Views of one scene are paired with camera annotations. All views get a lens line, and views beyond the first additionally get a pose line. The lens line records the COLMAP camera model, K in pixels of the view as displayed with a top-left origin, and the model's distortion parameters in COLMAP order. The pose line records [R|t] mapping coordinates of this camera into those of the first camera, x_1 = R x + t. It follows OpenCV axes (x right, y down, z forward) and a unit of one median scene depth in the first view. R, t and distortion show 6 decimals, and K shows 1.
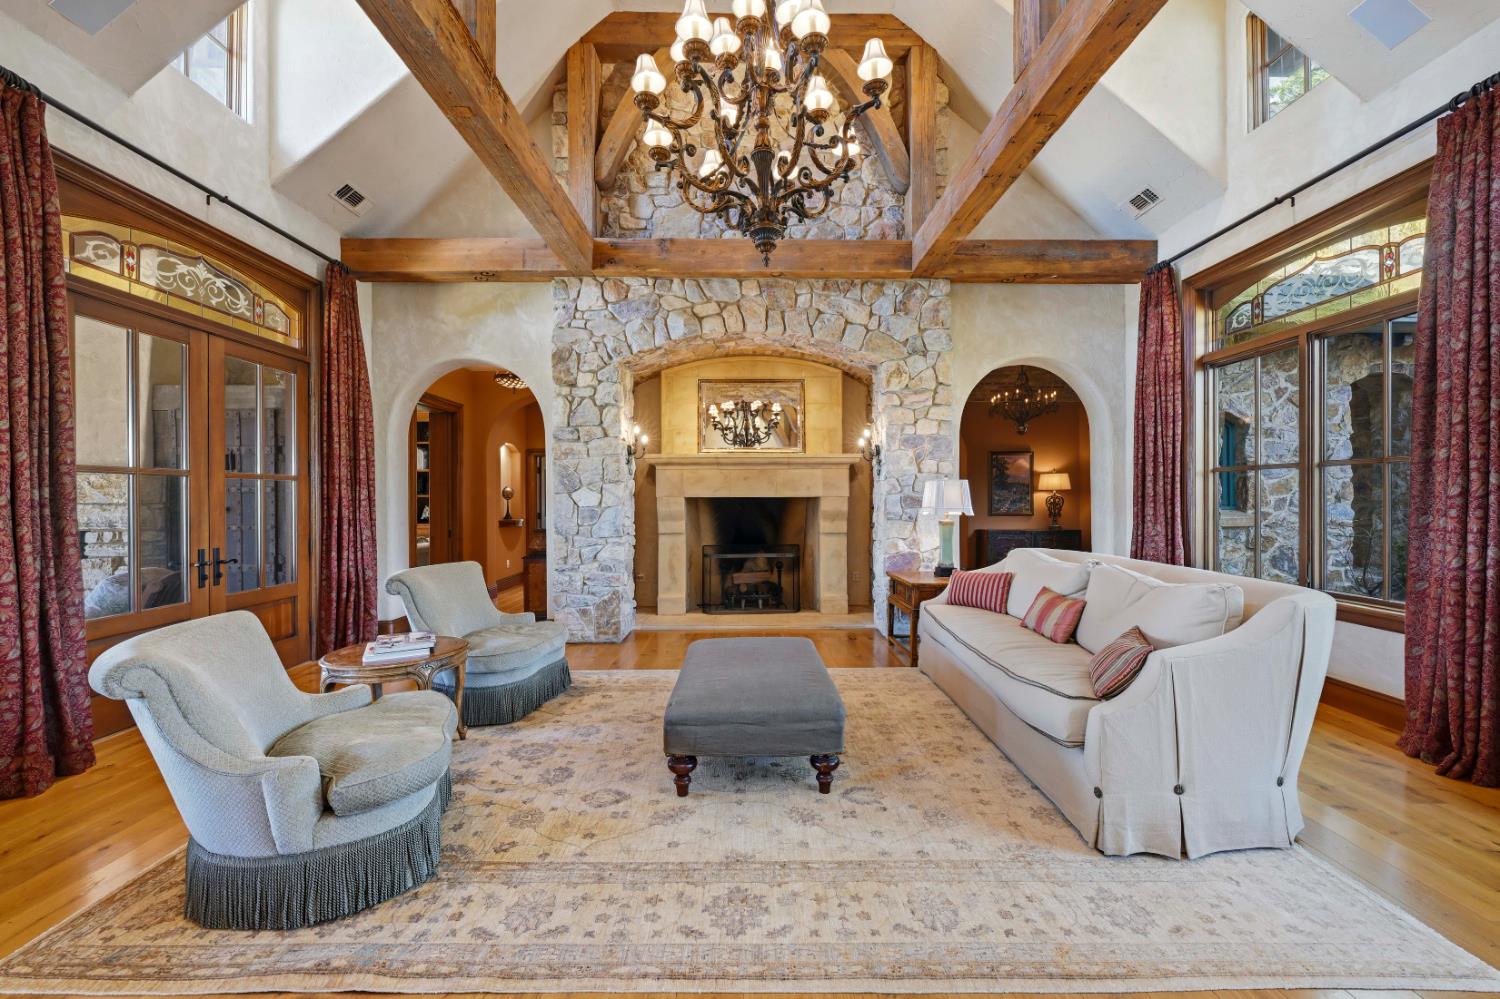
lens RADIAL K [[599.7, 0, 750.0], [0, 599.7, 499.5], [0, 0, 1]] dist [-0.006395, -0.000286]
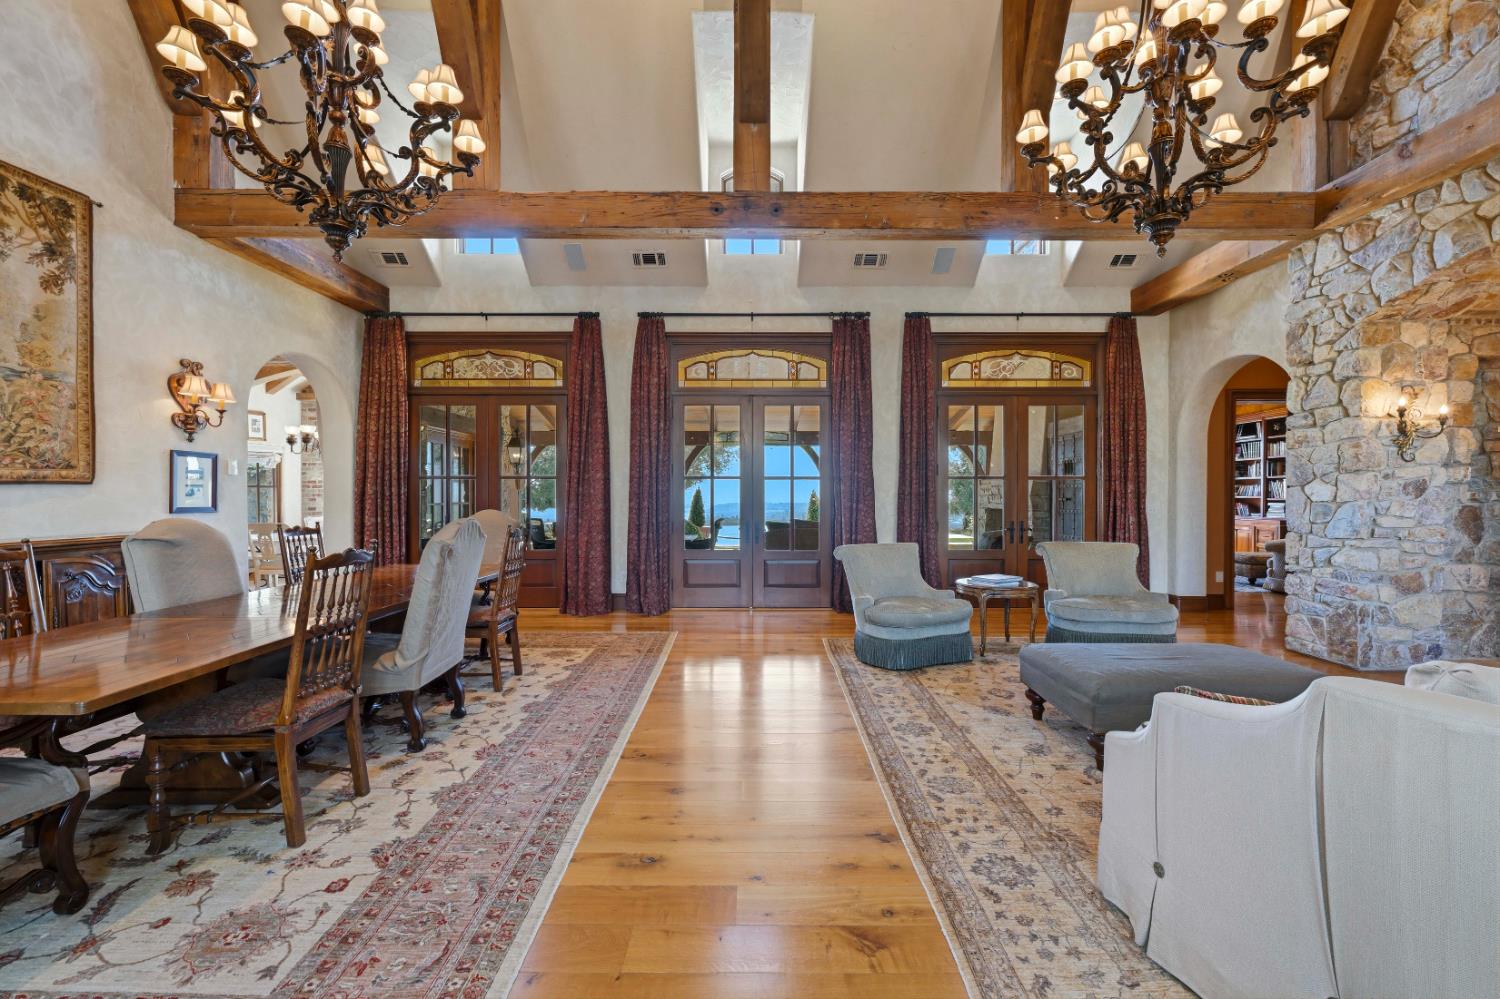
lens RADIAL K [[599.7, 0, 750.0], [0, 599.7, 499.5], [0, 0, 1]] dist [-0.006395, -0.000286]
pose [[-0.024598, 0.010942, -0.999638, 0.606004], [-0.001992, 0.999938, 0.010994, 0.001485], [0.999695, 0.002262, -0.024574, 0.200164]]
